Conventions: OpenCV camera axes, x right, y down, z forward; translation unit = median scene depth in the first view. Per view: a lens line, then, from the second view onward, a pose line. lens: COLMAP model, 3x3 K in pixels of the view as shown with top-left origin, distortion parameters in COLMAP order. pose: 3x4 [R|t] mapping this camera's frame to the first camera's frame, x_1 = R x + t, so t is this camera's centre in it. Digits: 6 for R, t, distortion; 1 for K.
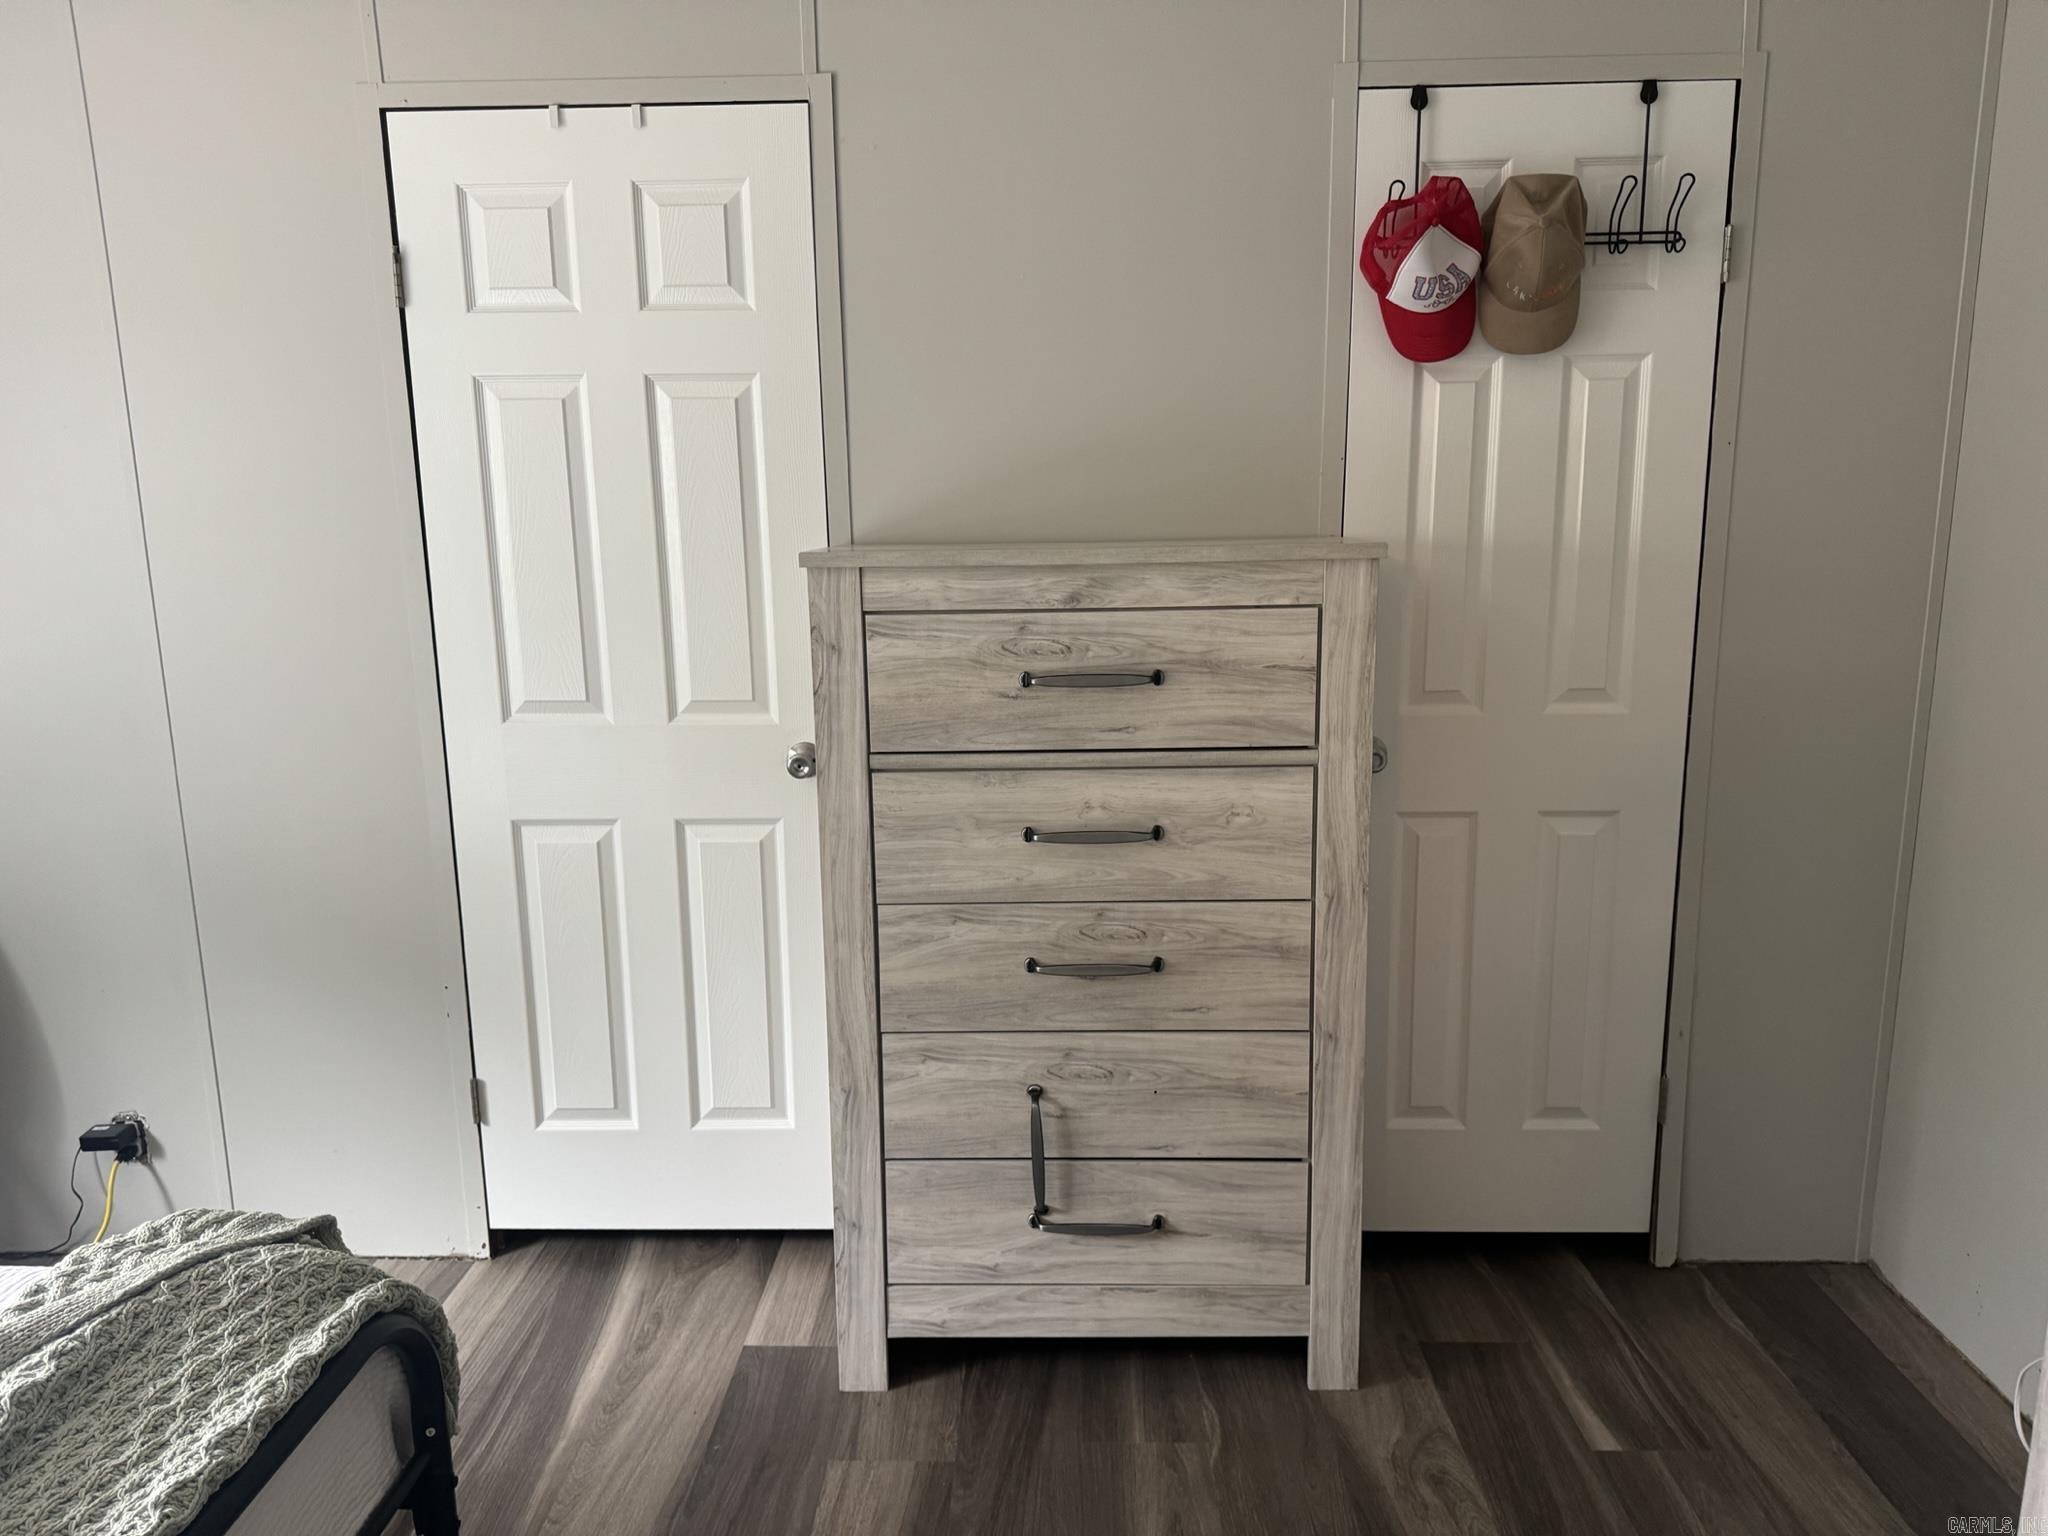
lens RADIAL K [[1439.9, 0, 992.4], [0, 1439.9, 768.7], [0, 0, 1]] dist [0.071117, -0.101036]
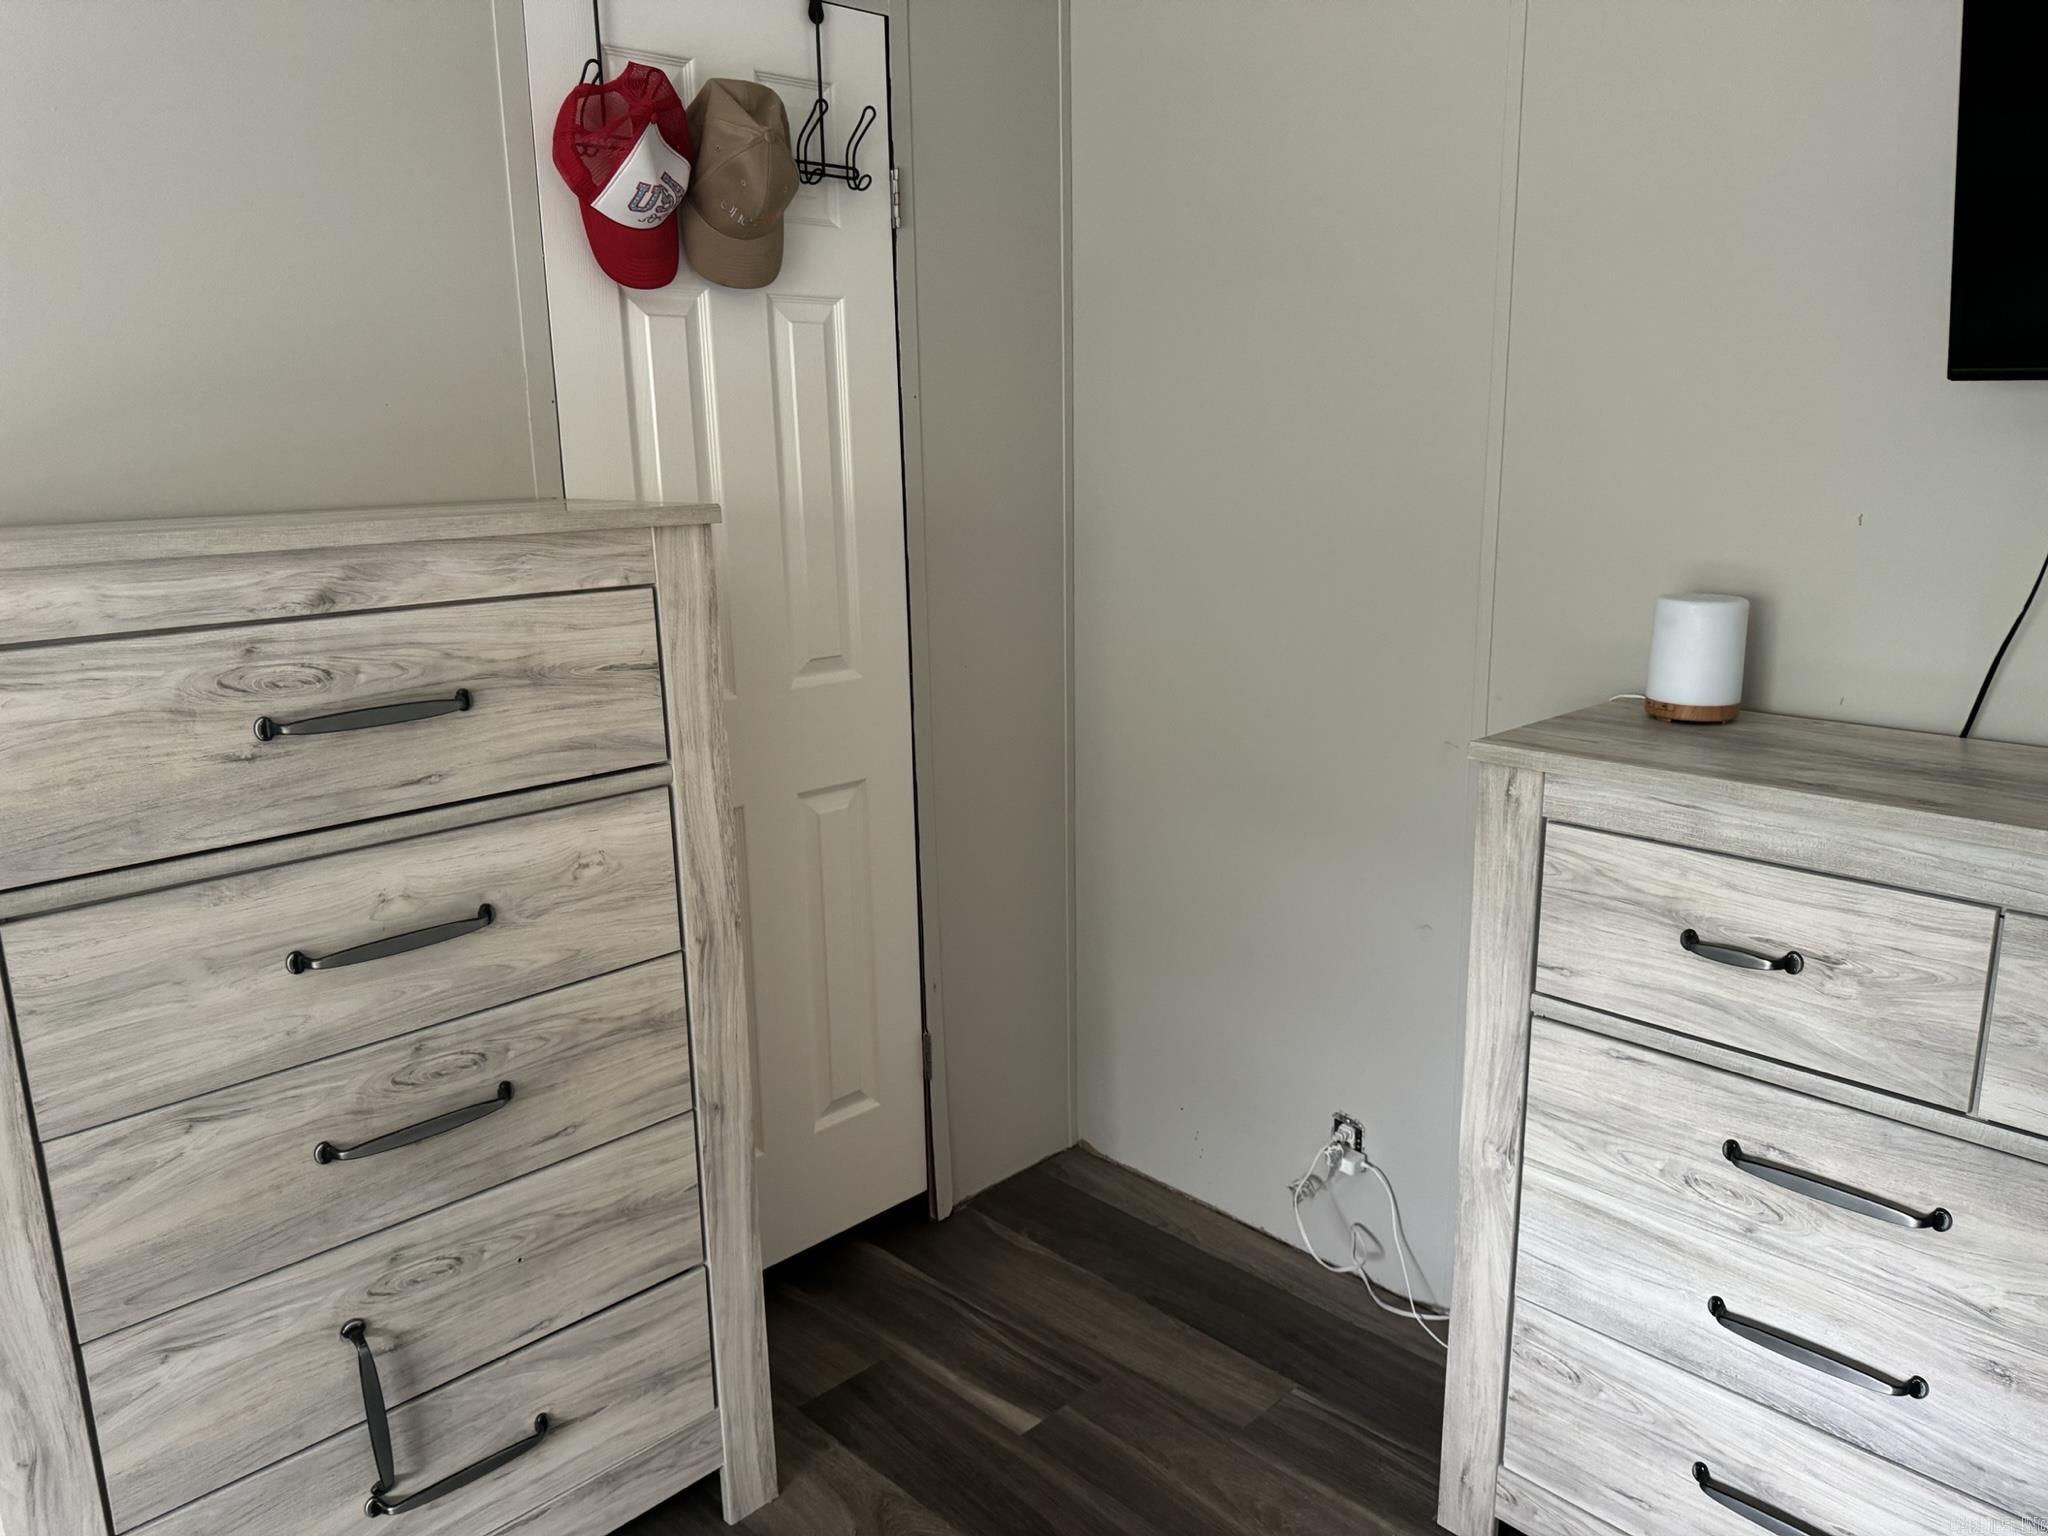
lens RADIAL K [[1439.9, 0, 995.1], [0, 1439.9, 763.9], [0, 0, 1]] dist [0.071117, -0.101036]
pose [[0.695326, -0.157805, 0.701156, -0.201382], [0.148478, 0.986091, 0.074690, -0.044995], [-0.703190, 0.052172, 0.709085, 0.295655]]
